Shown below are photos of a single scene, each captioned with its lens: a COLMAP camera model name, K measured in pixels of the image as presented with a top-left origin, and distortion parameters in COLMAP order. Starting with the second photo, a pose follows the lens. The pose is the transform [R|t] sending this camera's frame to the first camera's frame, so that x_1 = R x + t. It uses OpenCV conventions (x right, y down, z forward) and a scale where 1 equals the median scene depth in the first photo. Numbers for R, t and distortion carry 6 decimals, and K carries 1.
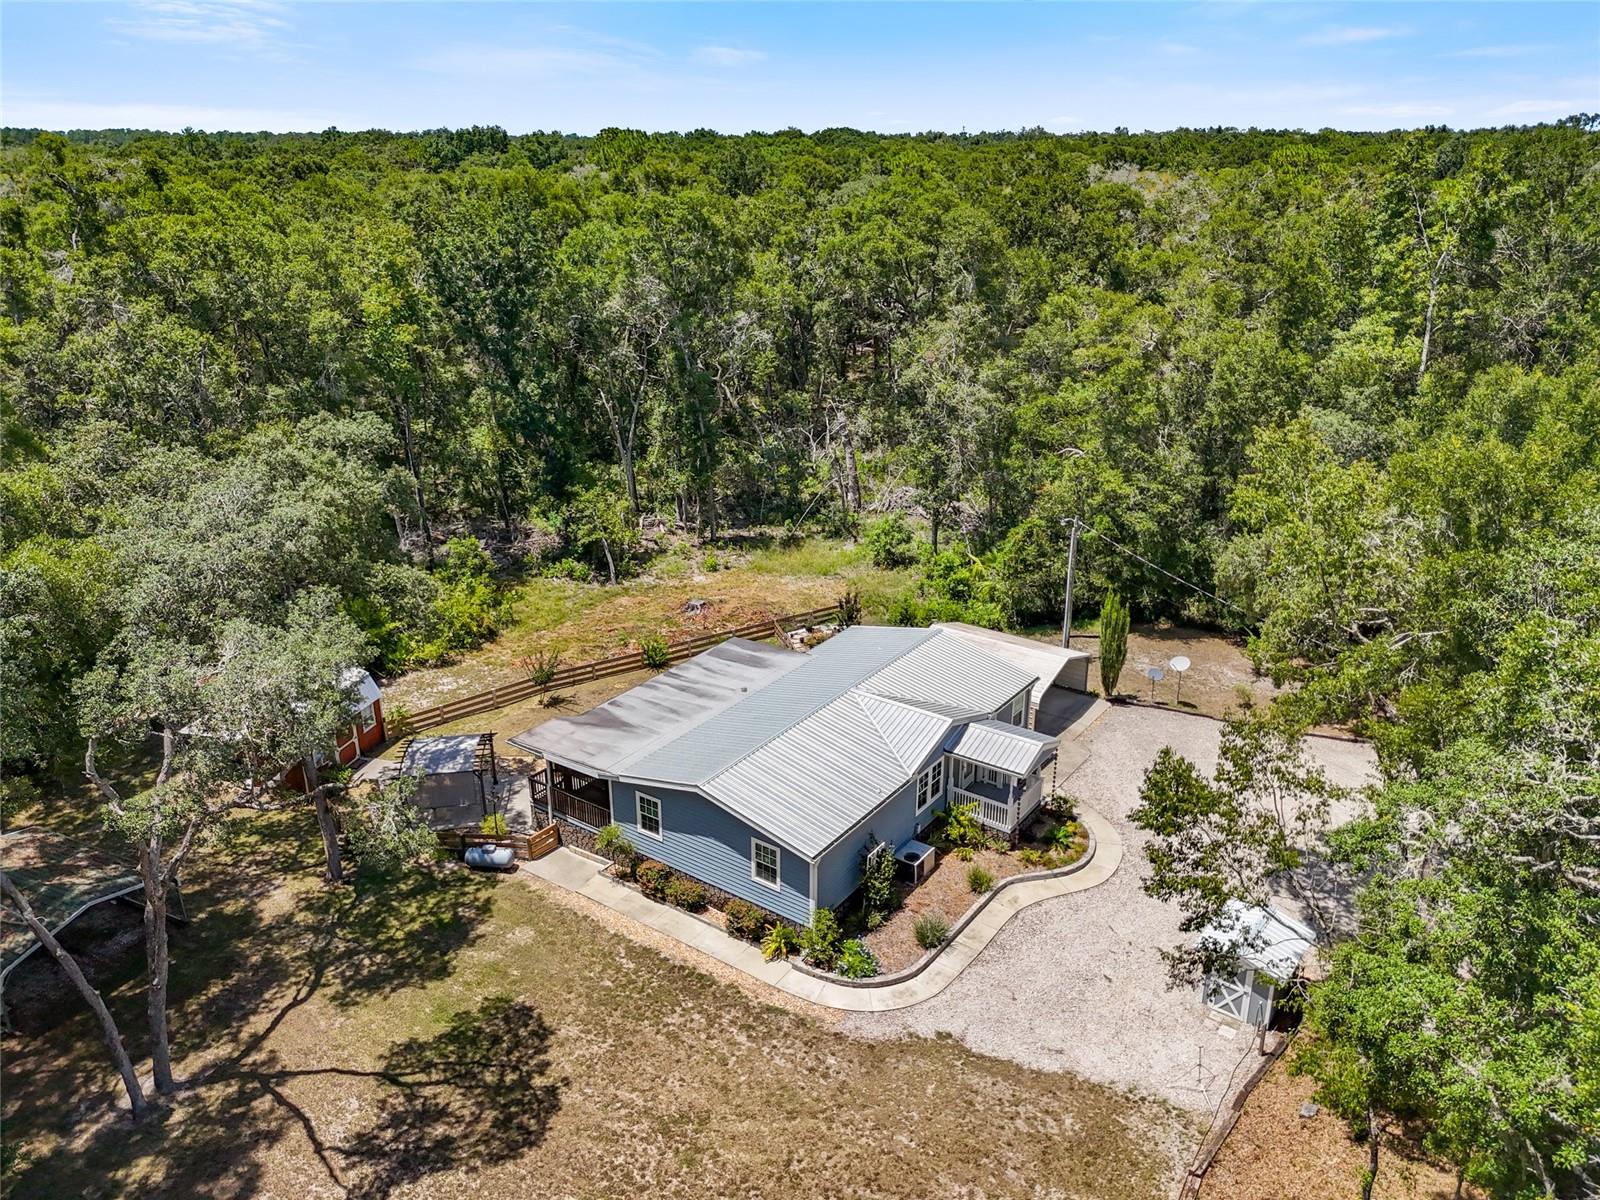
lens RADIAL K [[1192.1, 0, 795.2], [0, 1192.1, 573.1], [0, 0, 1]] dist [0.033047, -0.010371]
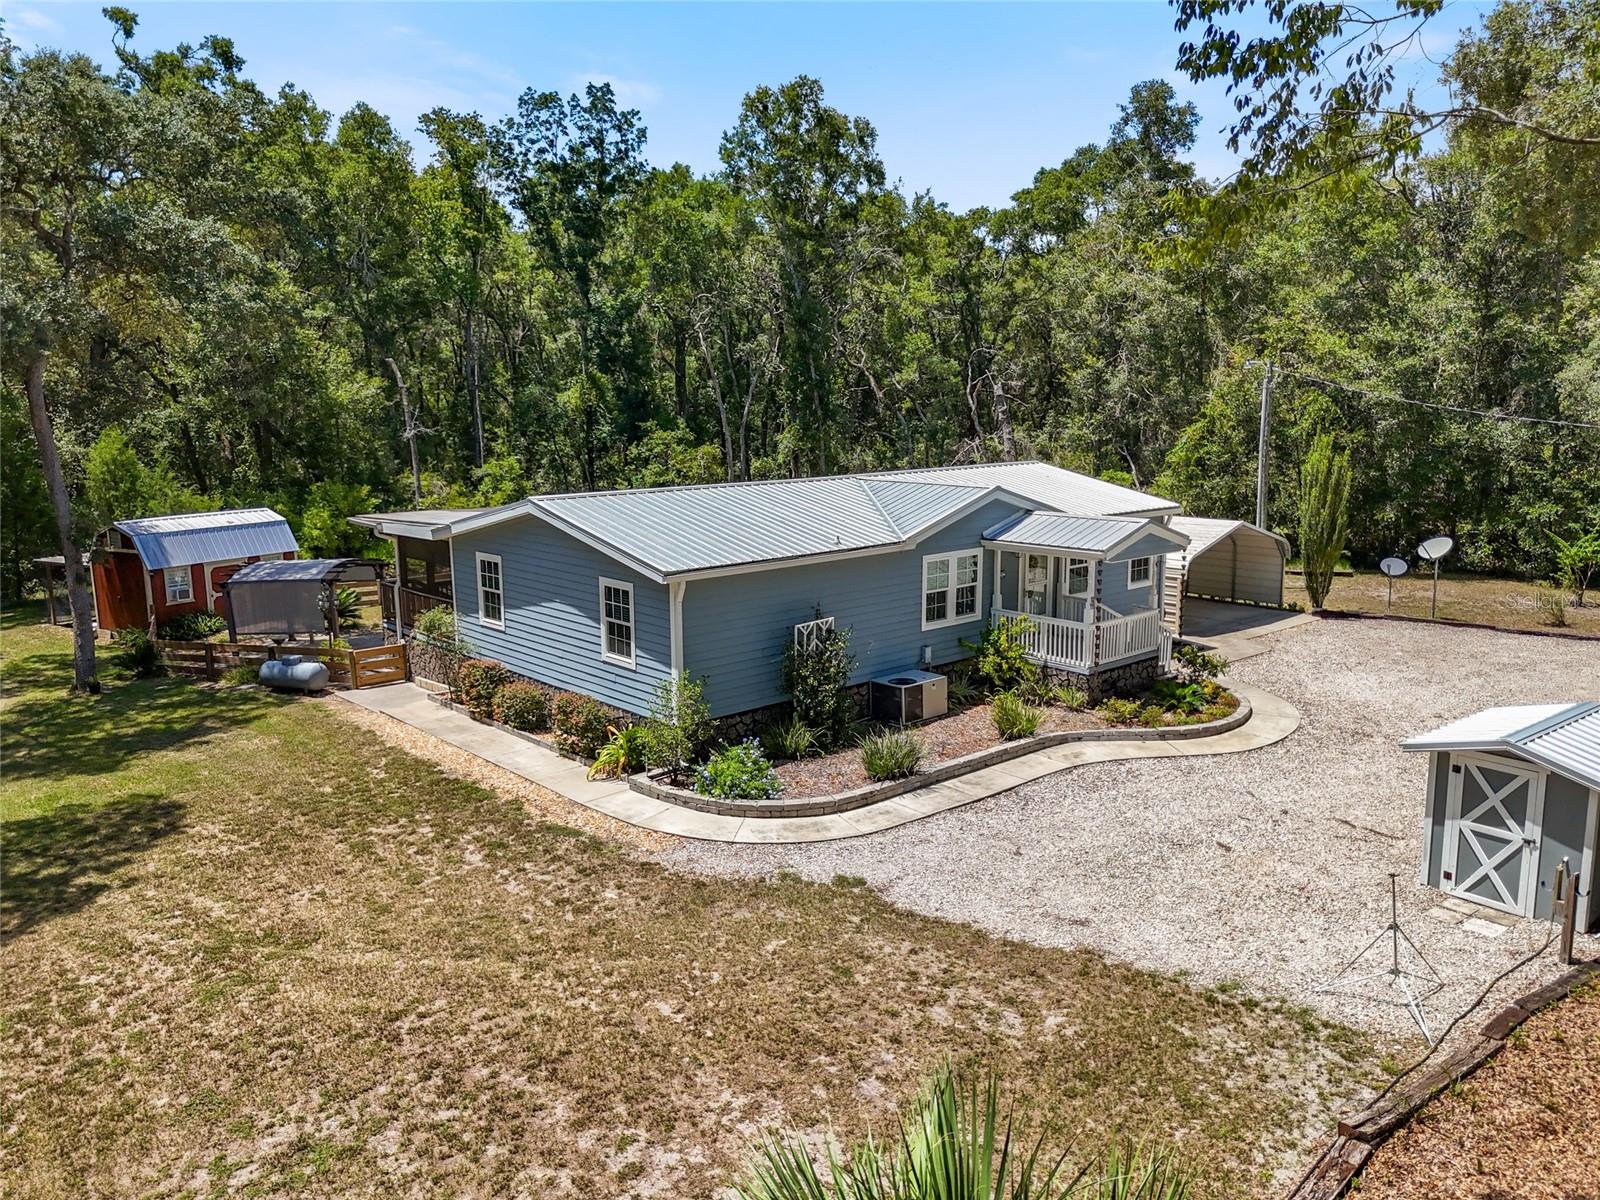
lens RADIAL K [[1184.5, 0, 800.0], [0, 1184.5, 600.0], [0, 0, 1]] dist [0.086217, -0.100211]
pose [[0.975083, 0.033407, -0.219309, 0.205659], [-0.070216, 0.984246, -0.162263, 0.347854], [0.210433, 0.173619, 0.962068, 0.495420]]
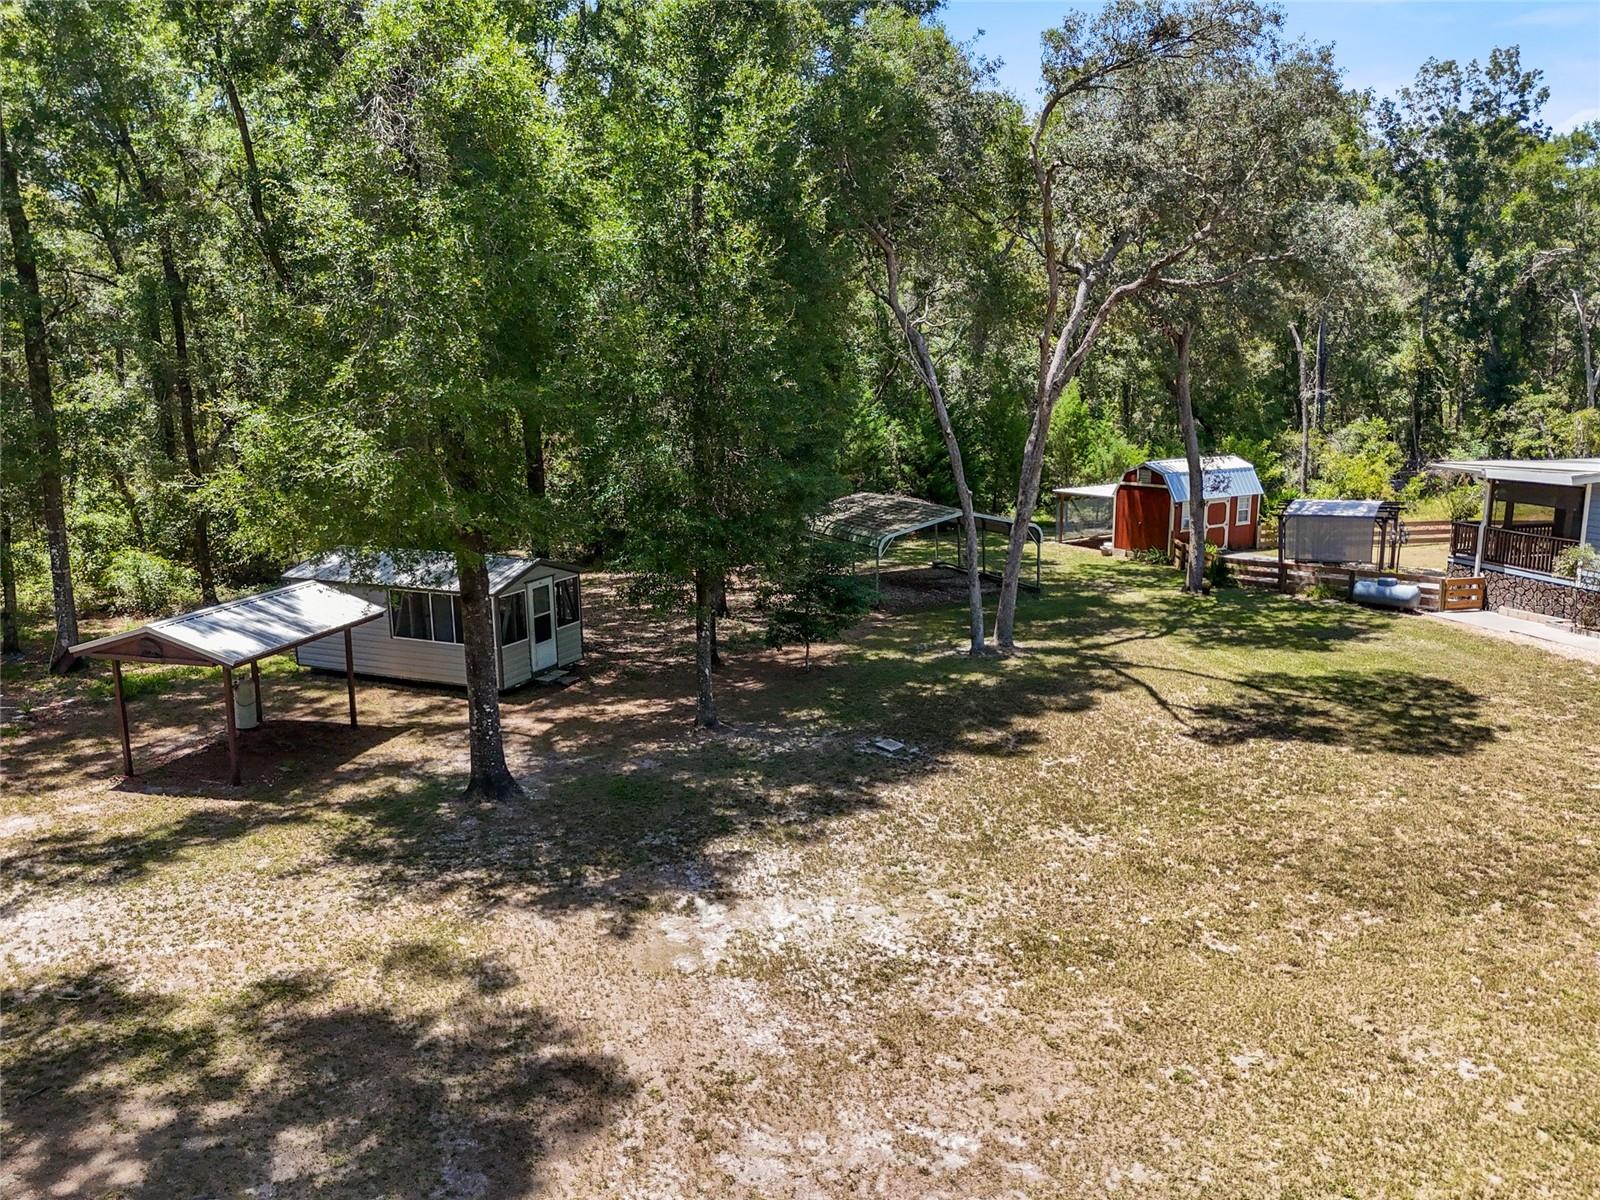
lens RADIAL K [[1184.5, 0, 800.0], [0, 1184.5, 600.0], [0, 0, 1]] dist [0.086217, -0.100211]
pose [[0.776938, 0.127743, -0.616482, -0.081823], [-0.215578, 0.973984, -0.069864, 0.465316], [0.591519, 0.187180, 0.784264, 0.174621]]
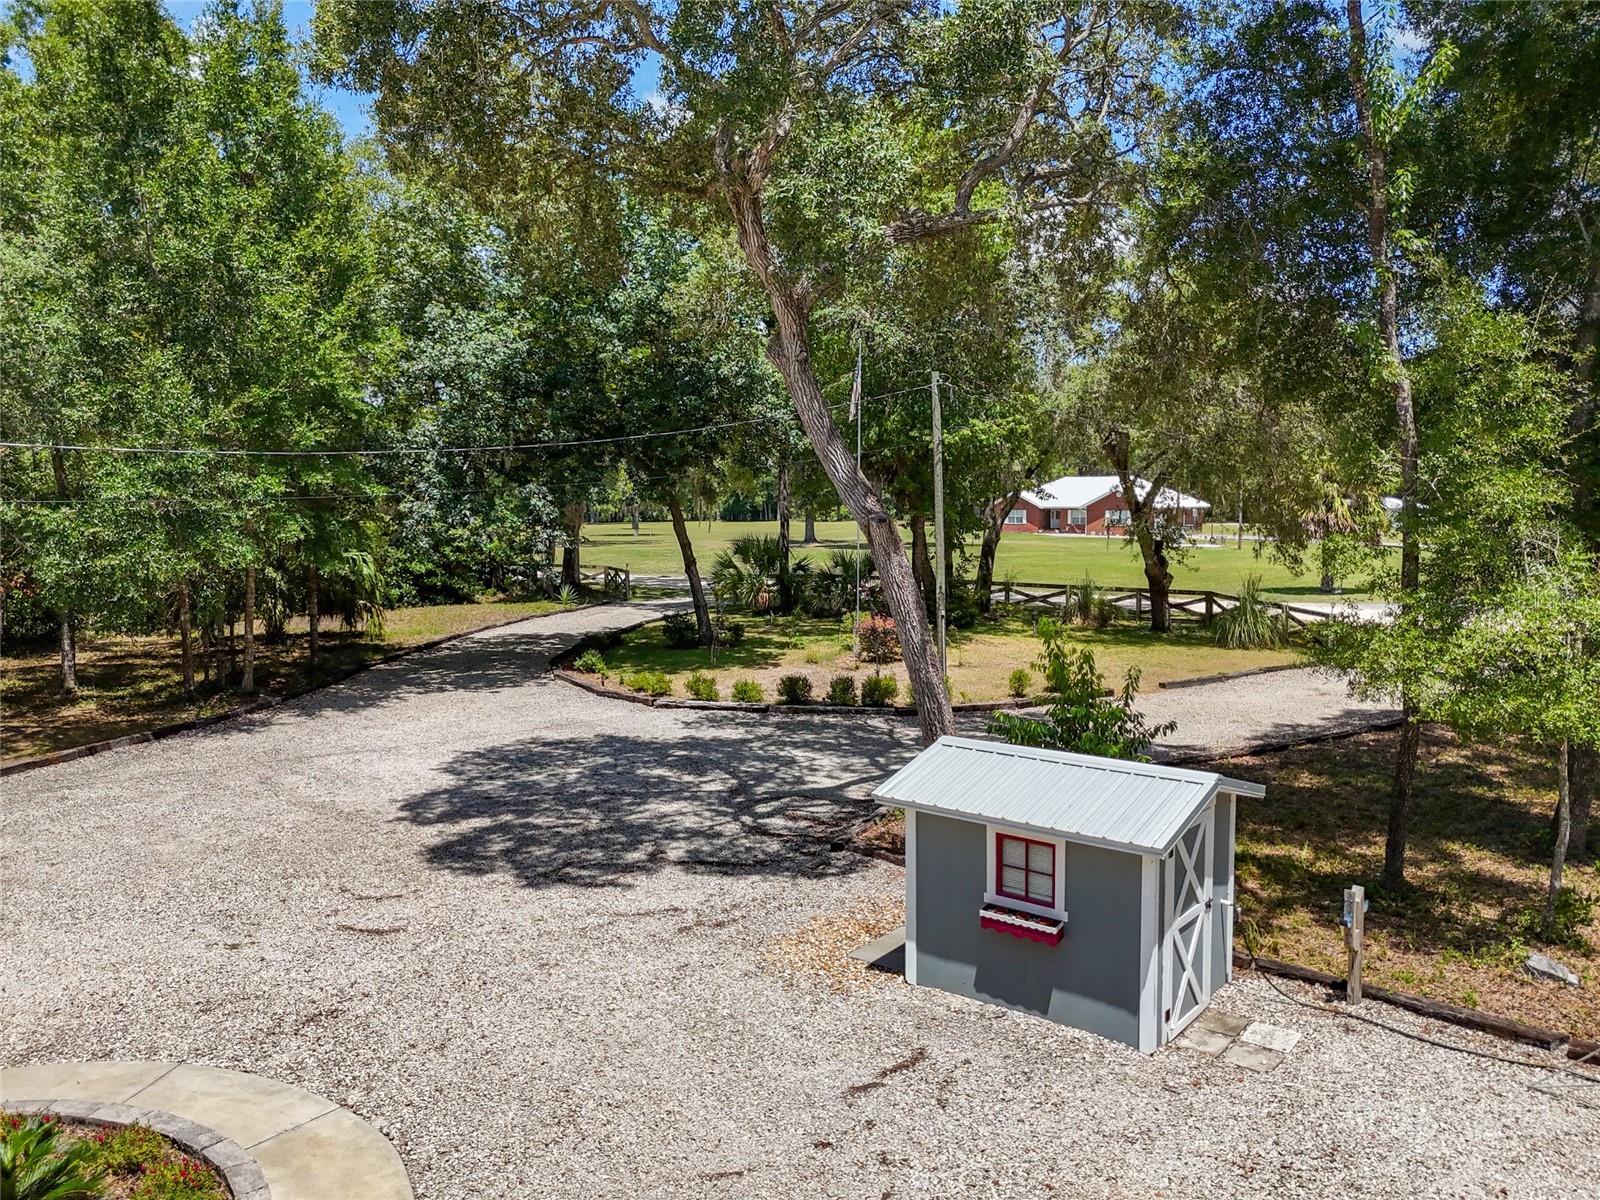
lens RADIAL K [[1184.5, 0, 800.0], [0, 1184.5, 600.0], [0, 0, 1]] dist [0.086217, -0.100211]
pose [[0.007188, -0.111978, 0.993685, 0.052164], [0.345620, 0.932748, 0.102611, 0.194024], [-0.938347, 0.342699, 0.045406, 1.049185]]
